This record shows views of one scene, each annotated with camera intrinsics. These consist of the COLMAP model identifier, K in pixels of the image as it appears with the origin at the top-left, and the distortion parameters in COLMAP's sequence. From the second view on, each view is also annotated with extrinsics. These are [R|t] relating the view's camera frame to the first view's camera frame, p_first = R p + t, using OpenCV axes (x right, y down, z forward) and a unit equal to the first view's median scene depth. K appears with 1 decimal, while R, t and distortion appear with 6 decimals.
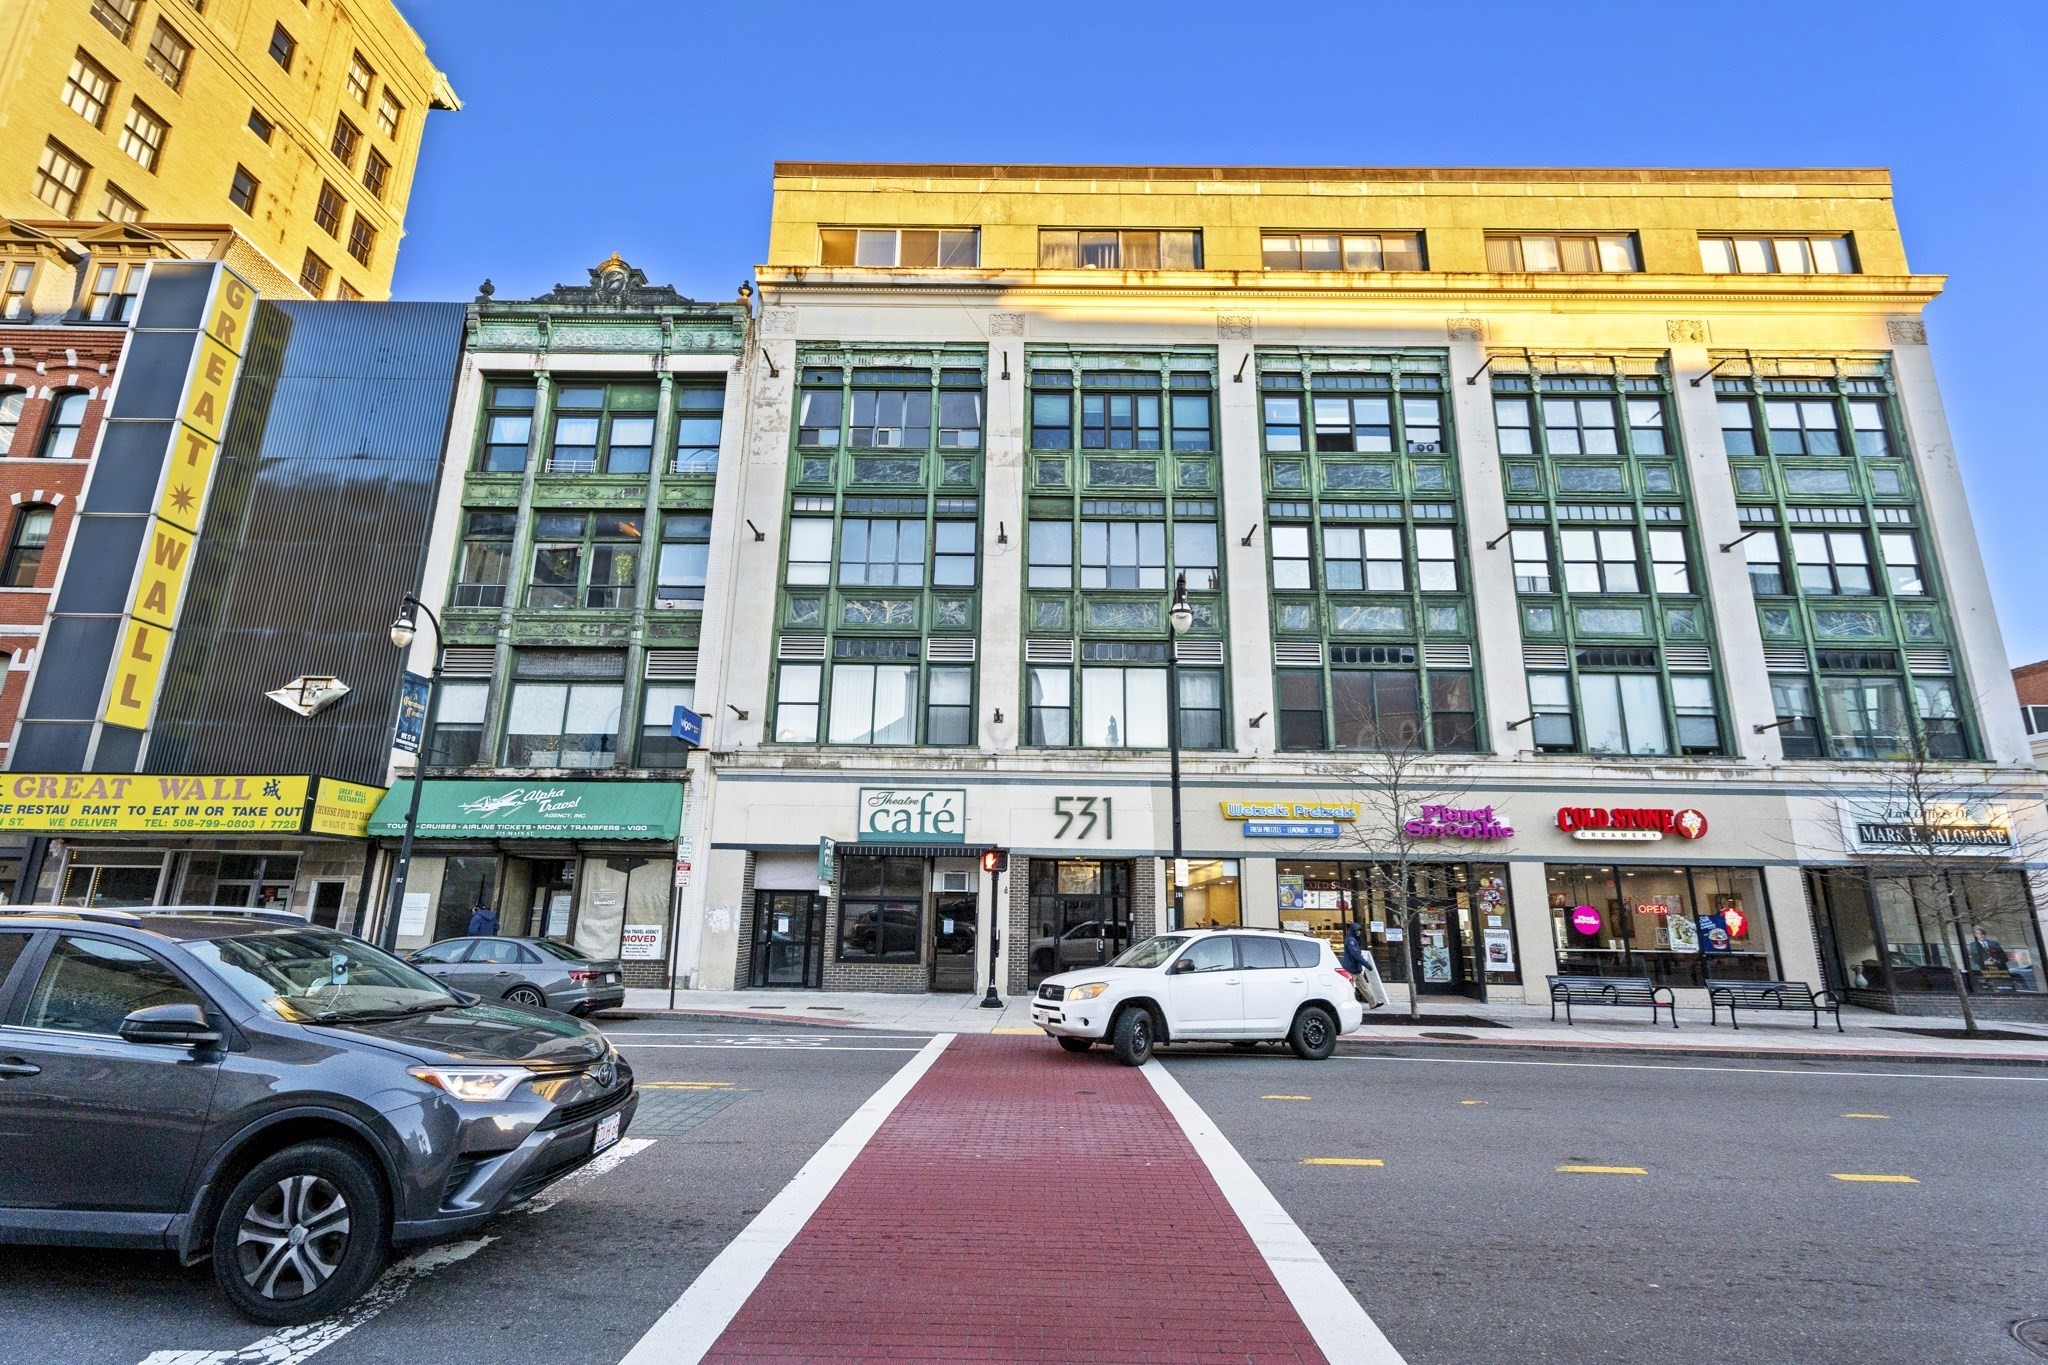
lens RADIAL K [[922.3, 0, 1024.0], [0, 922.3, 682.5], [0, 0, 1]] dist [0.001682, 0.001903]
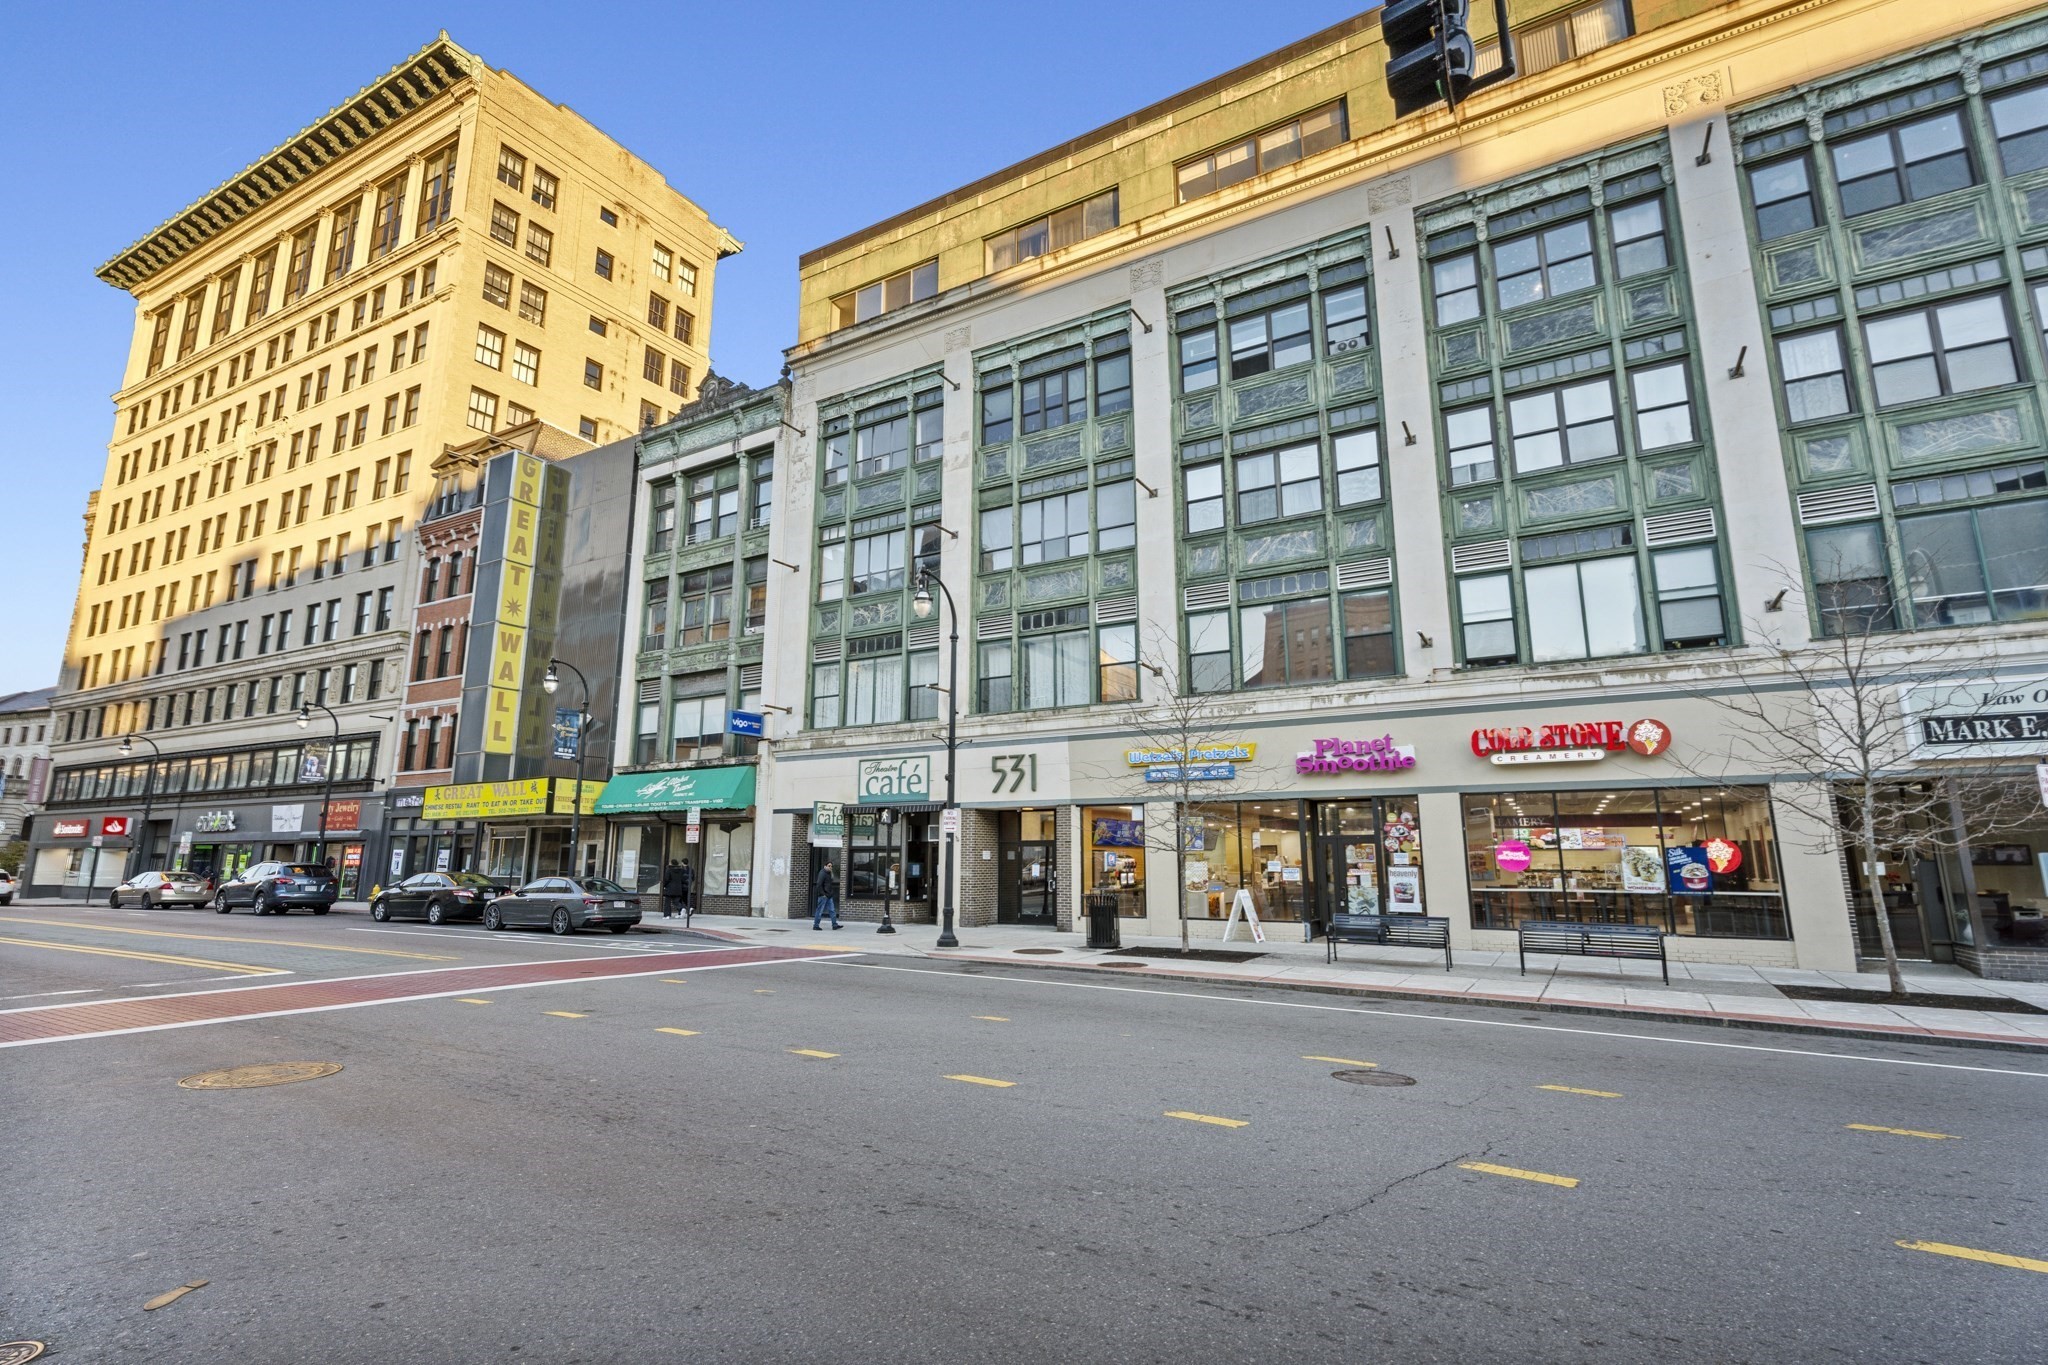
lens RADIAL K [[961.7, 0, 1014.0], [0, 961.7, 665.7], [0, 0, 1]] dist [-0.000283, -0.000217]
pose [[0.856138, -0.115725, -0.503623, 0.666446], [0.137469, 0.990487, 0.006092, 0.008509], [0.498127, -0.074448, 0.863902, -0.007034]]
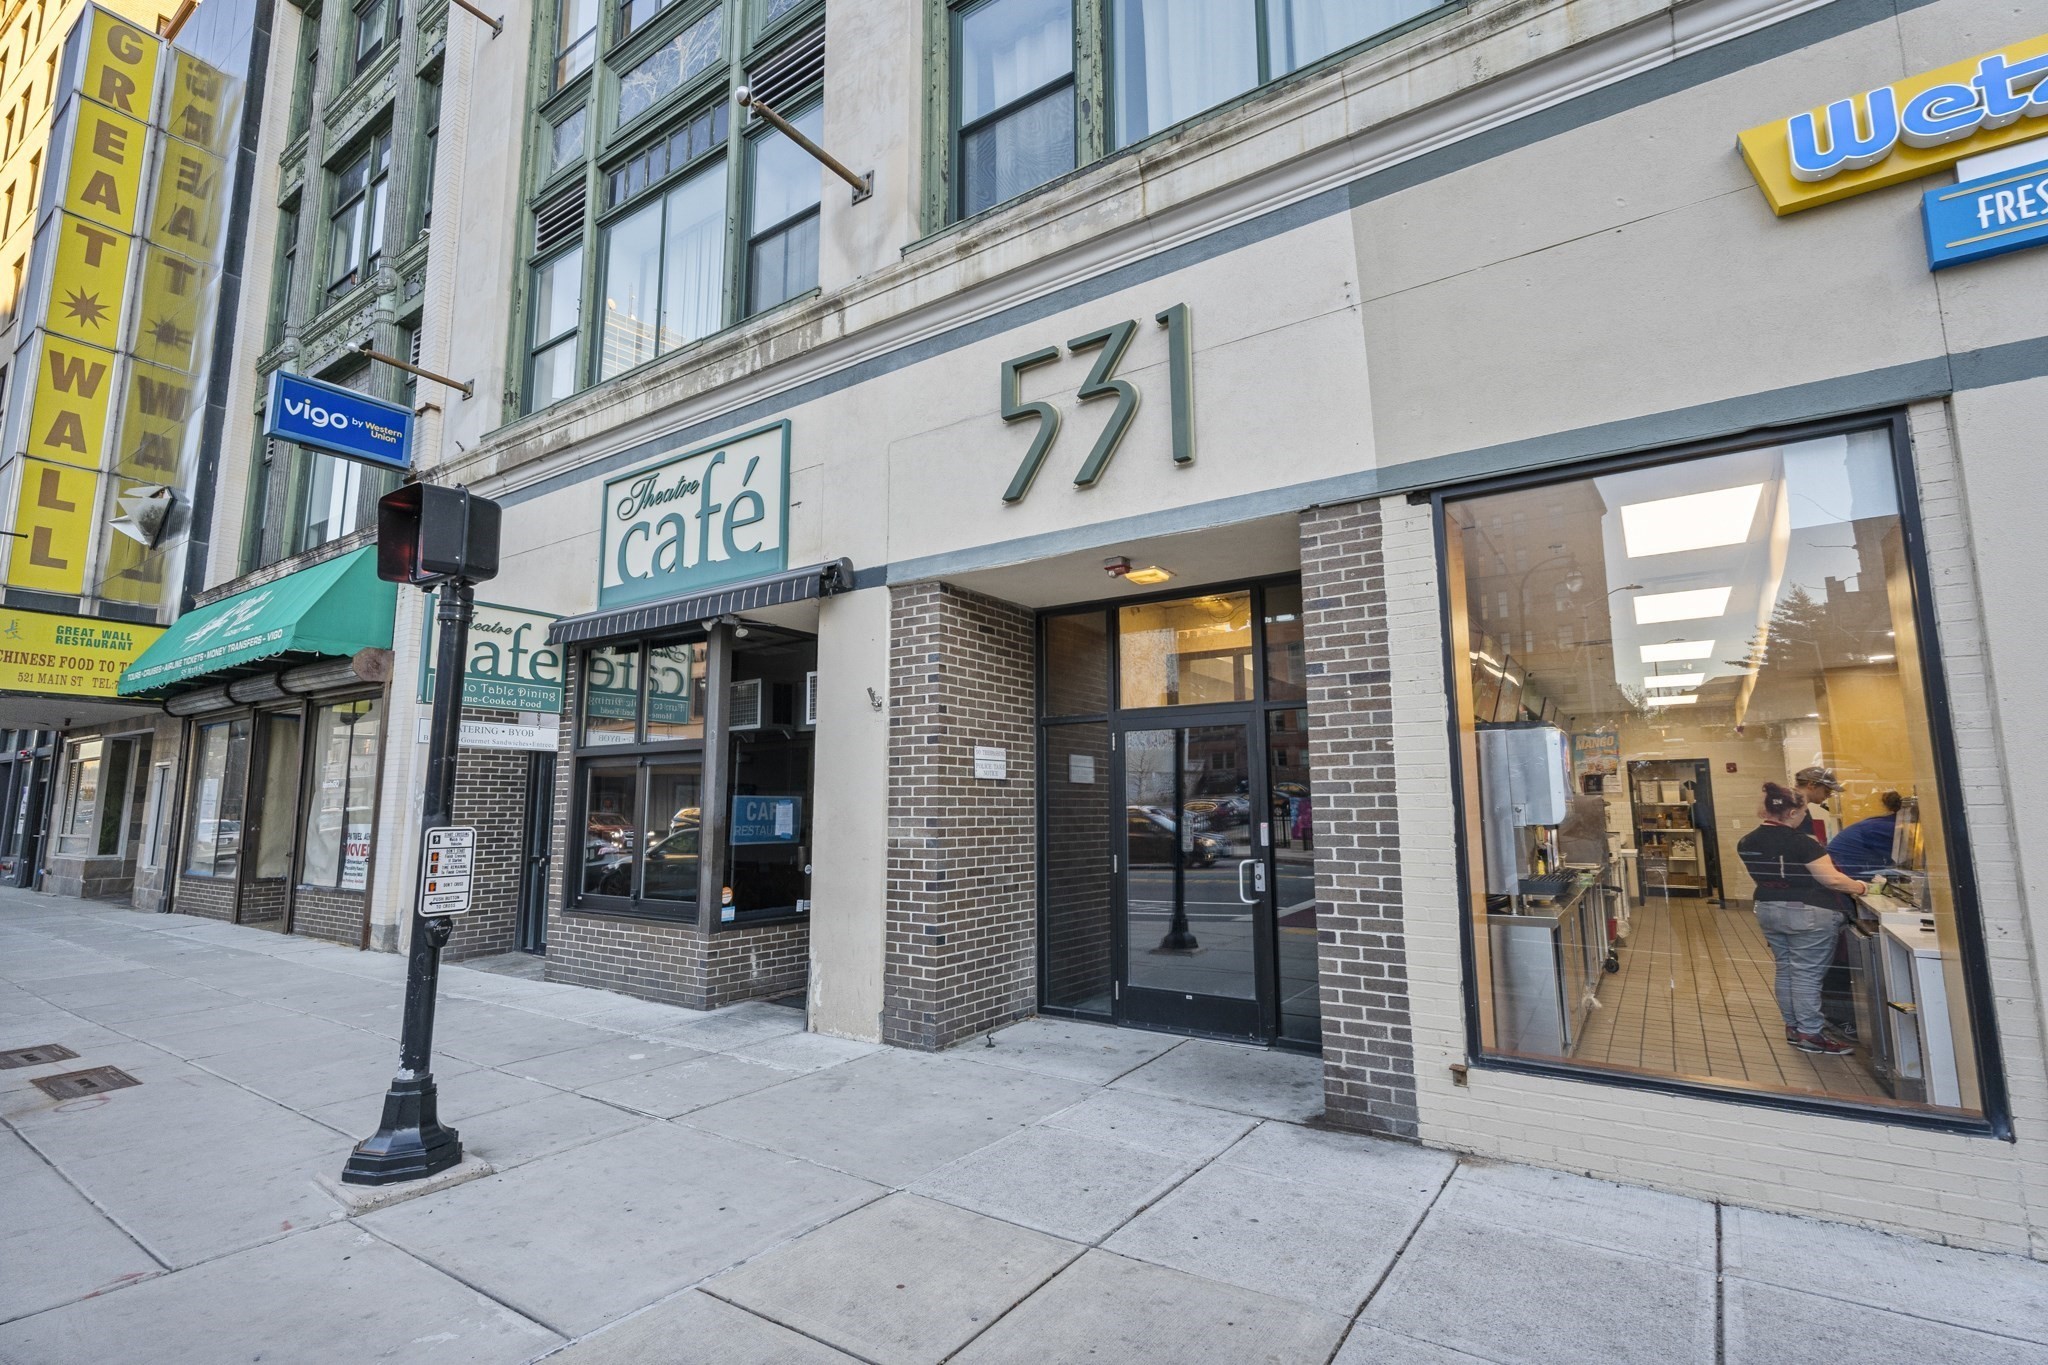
lens RADIAL K [[934.1, 0, 1024.4], [0, 934.1, 676.1], [0, 0, 1]] dist [0.004884, 0.000094]
pose [[0.823797, -0.096947, -0.558534, 0.189307], [0.155421, 0.986140, 0.058066, 0.200960], [0.545163, -0.134642, 0.827447, 0.750081]]
